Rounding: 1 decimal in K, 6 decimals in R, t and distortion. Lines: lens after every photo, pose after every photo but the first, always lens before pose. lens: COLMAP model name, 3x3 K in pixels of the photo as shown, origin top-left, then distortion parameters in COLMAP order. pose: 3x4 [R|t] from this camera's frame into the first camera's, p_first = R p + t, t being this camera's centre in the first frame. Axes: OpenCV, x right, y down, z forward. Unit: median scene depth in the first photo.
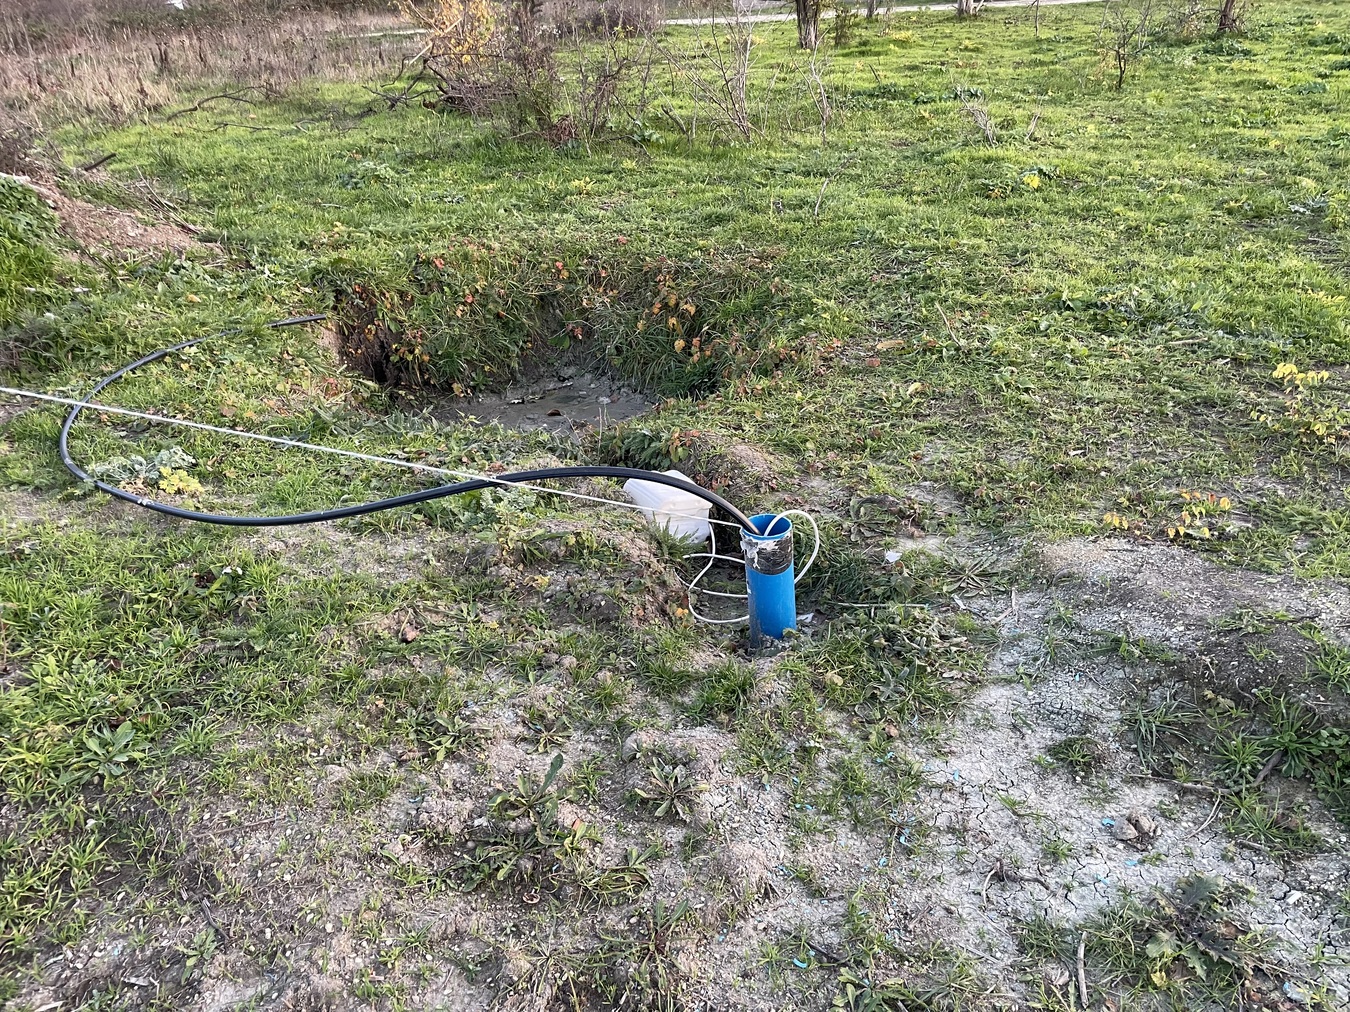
lens RADIAL K [[1018.1, 0, 693.0], [0, 1018.1, 509.4], [0, 0, 1]] dist [0.095425, -0.132727]
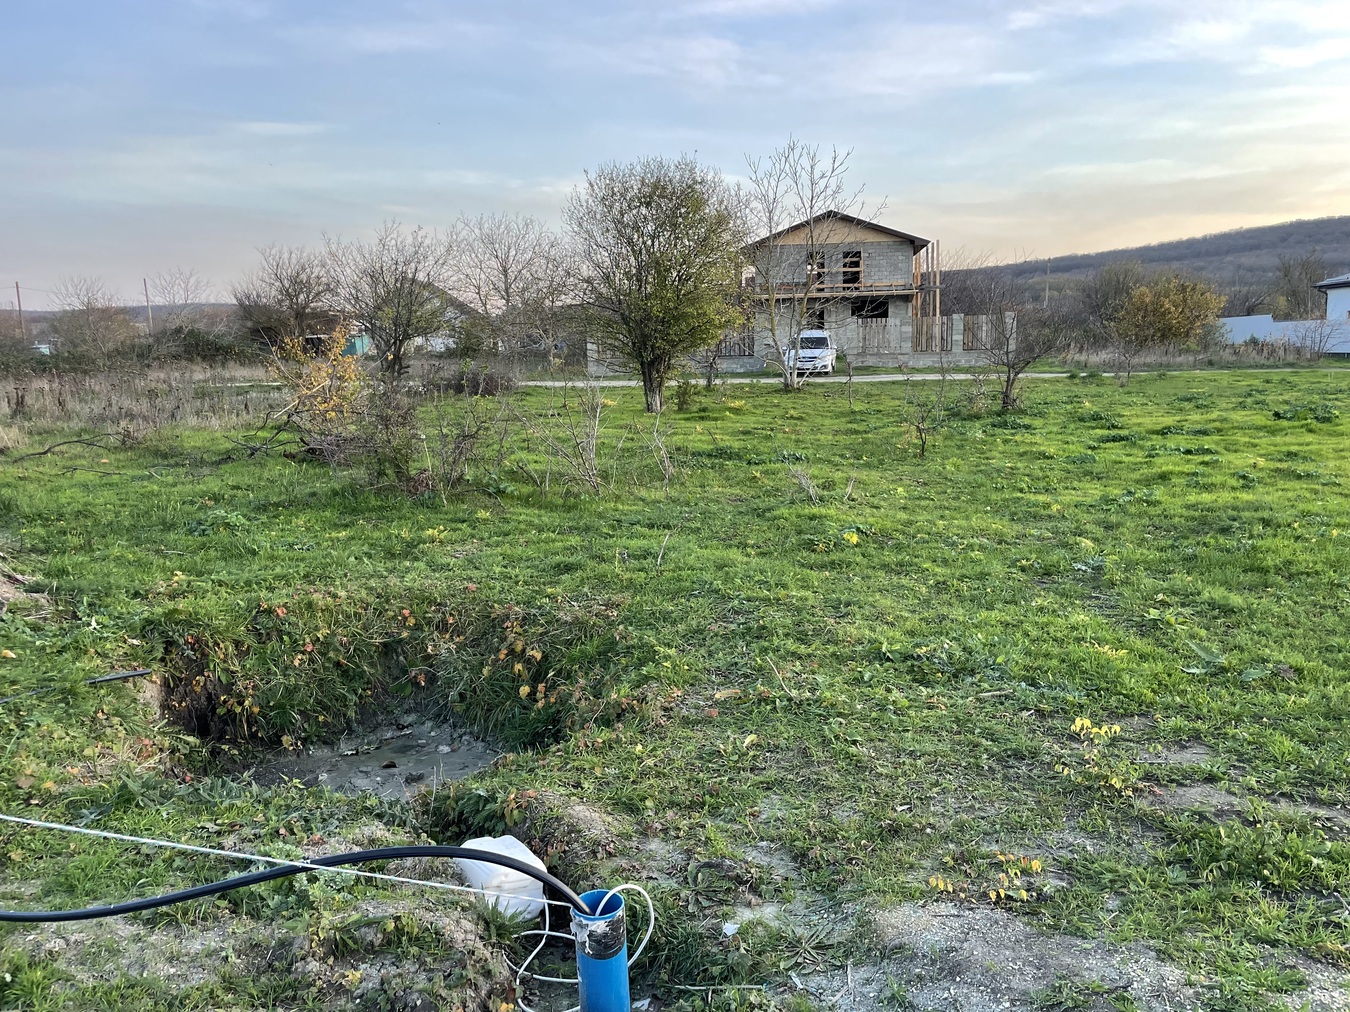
lens RADIAL K [[1018.1, 0, 693.0], [0, 1018.1, 509.4], [0, 0, 1]] dist [0.095425, -0.132727]
pose [[0.990669, 0.014431, 0.135521, 0.013747], [0.027809, 0.952053, -0.304668, -0.023350], [-0.133420, 0.305594, 0.942768, -0.028687]]
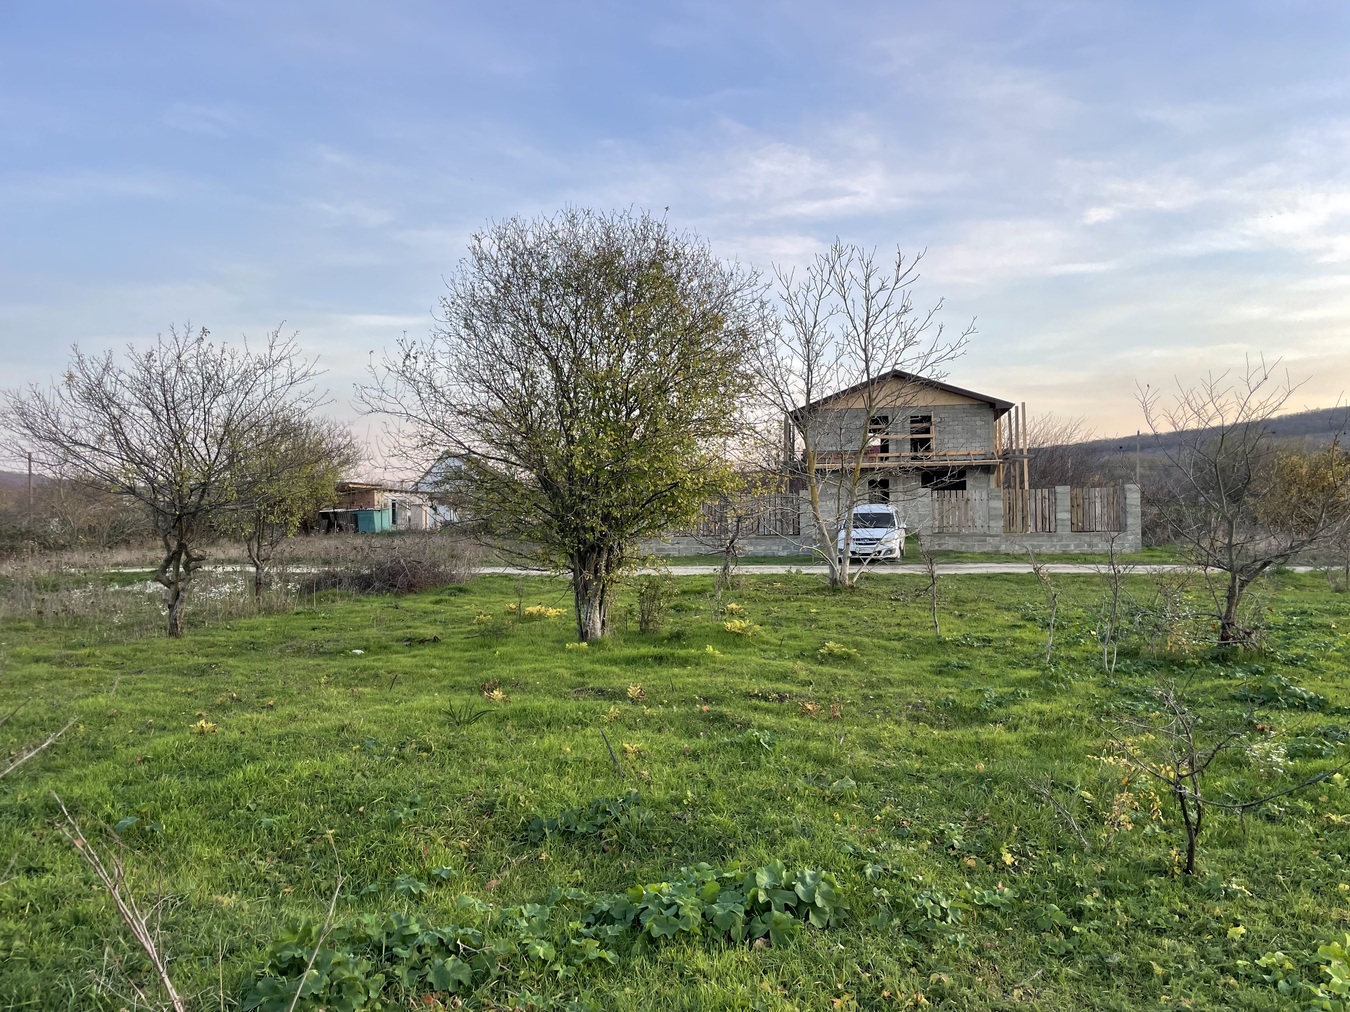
lens RADIAL K [[1018.1, 0, 693.0], [0, 1018.1, 509.4], [0, 0, 1]] dist [0.095425, -0.132727]
pose [[0.996869, 0.043375, 0.066105, 0.317302], [-0.007981, 0.887015, -0.461672, -0.551781], [-0.078661, 0.459699, 0.884584, 0.971435]]
